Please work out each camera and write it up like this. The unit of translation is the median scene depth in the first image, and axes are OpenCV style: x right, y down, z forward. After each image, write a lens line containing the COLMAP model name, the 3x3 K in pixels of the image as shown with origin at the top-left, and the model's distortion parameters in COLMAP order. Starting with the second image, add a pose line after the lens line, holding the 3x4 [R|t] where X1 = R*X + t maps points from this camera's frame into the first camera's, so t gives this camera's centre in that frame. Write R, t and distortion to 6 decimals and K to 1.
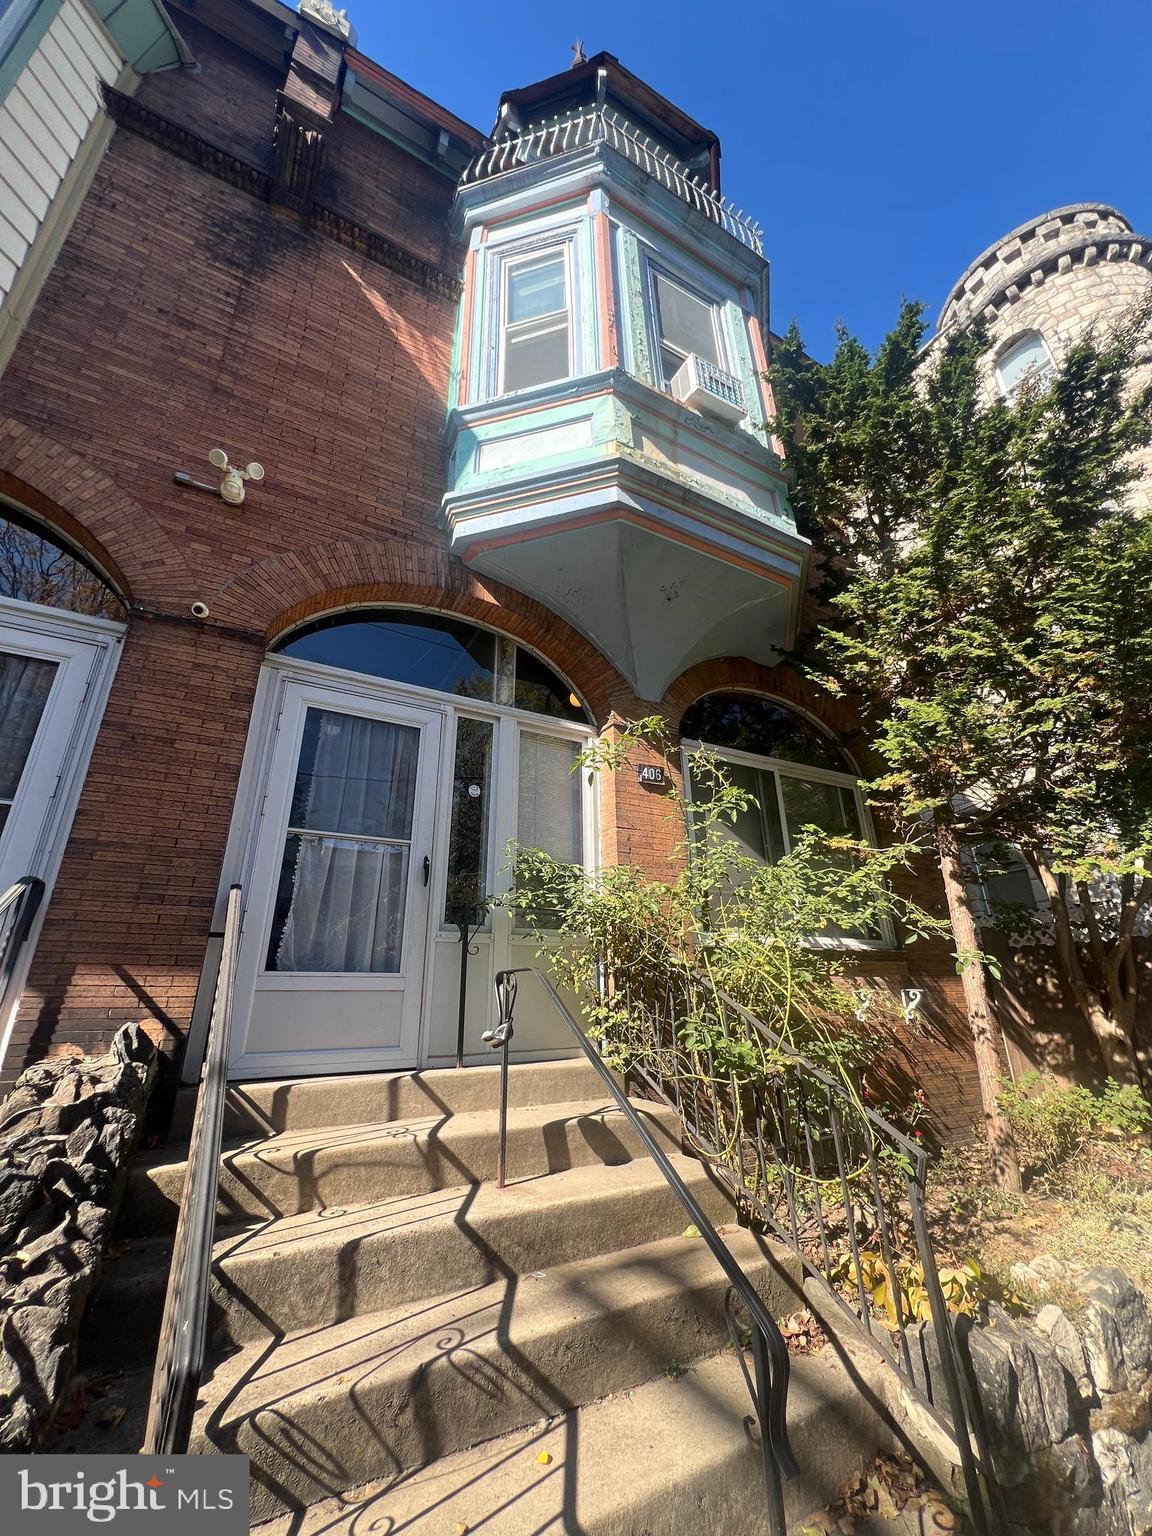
lens RADIAL K [[610.4, 0, 576.0], [0, 610.4, 768.0], [0, 0, 1]] dist [-0.006958, 0.000183]
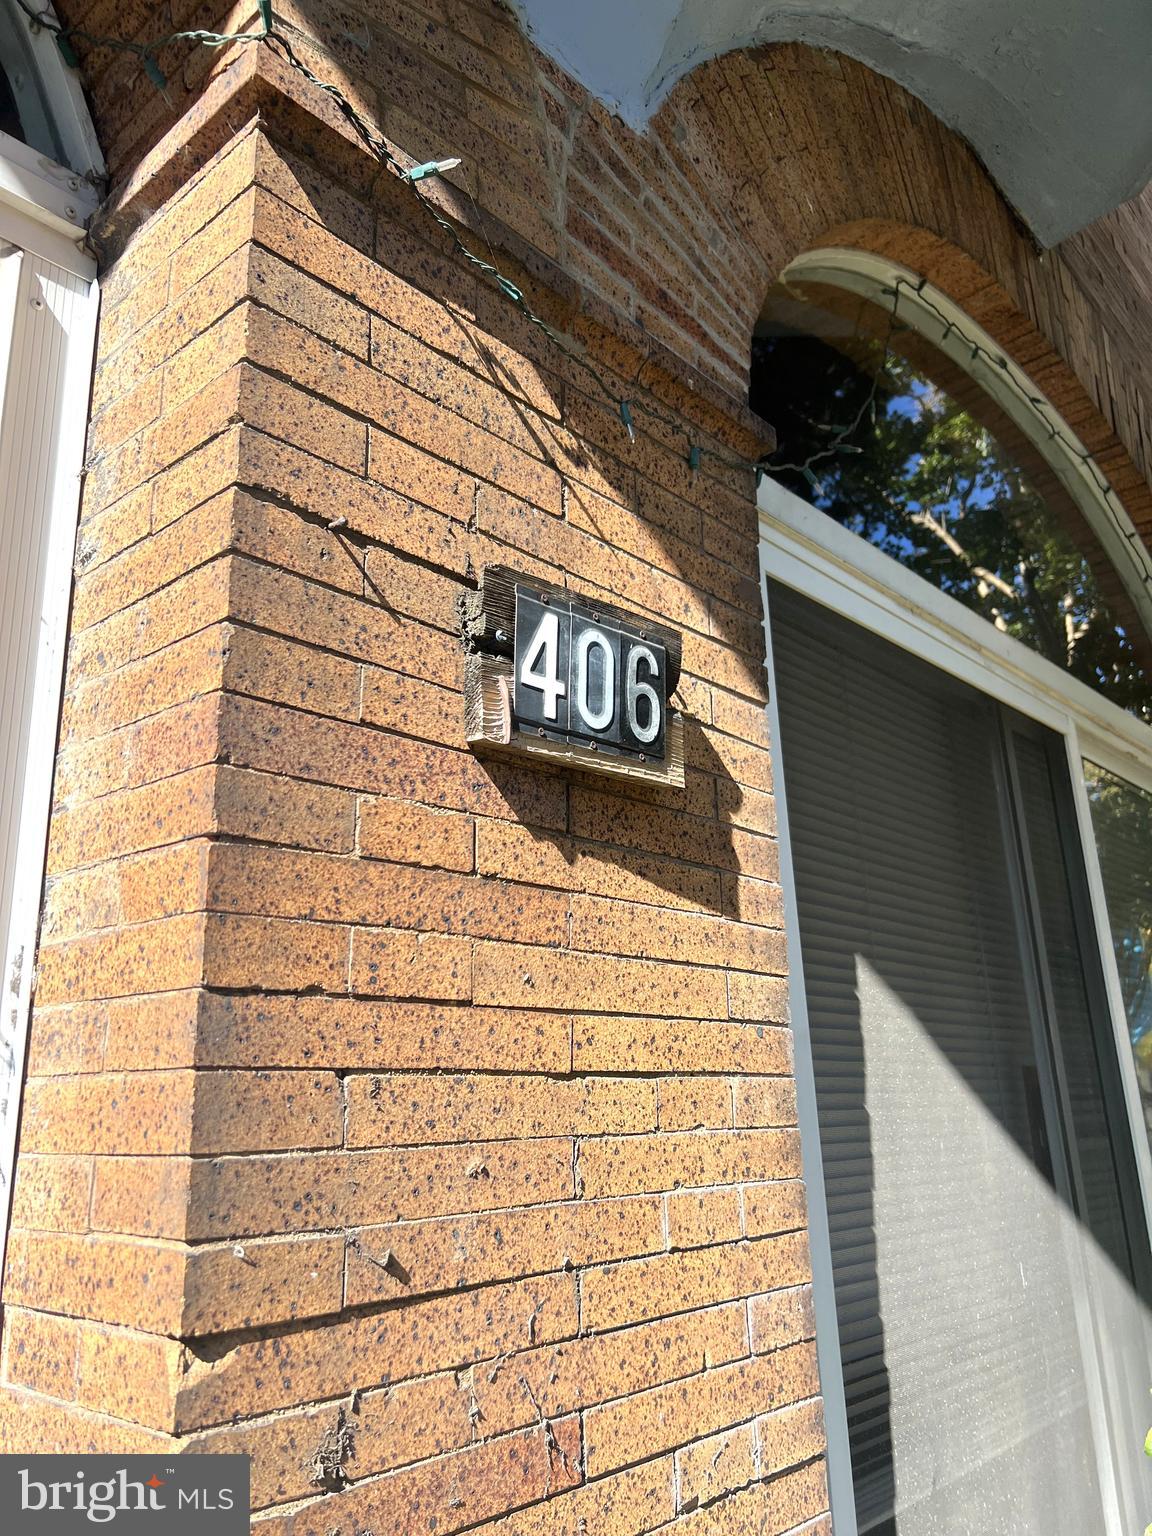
lens RADIAL K [[1171.9, 0, 576.0], [0, 1171.9, 768.0], [0, 0, 1]] dist [0.000410, 0.000086]
pose [[0.942560, 0.080480, 0.324196, 0.060706], [-0.100406, 0.993920, 0.045185, 0.017715], [-0.318588, -0.075141, 0.944910, 0.881307]]
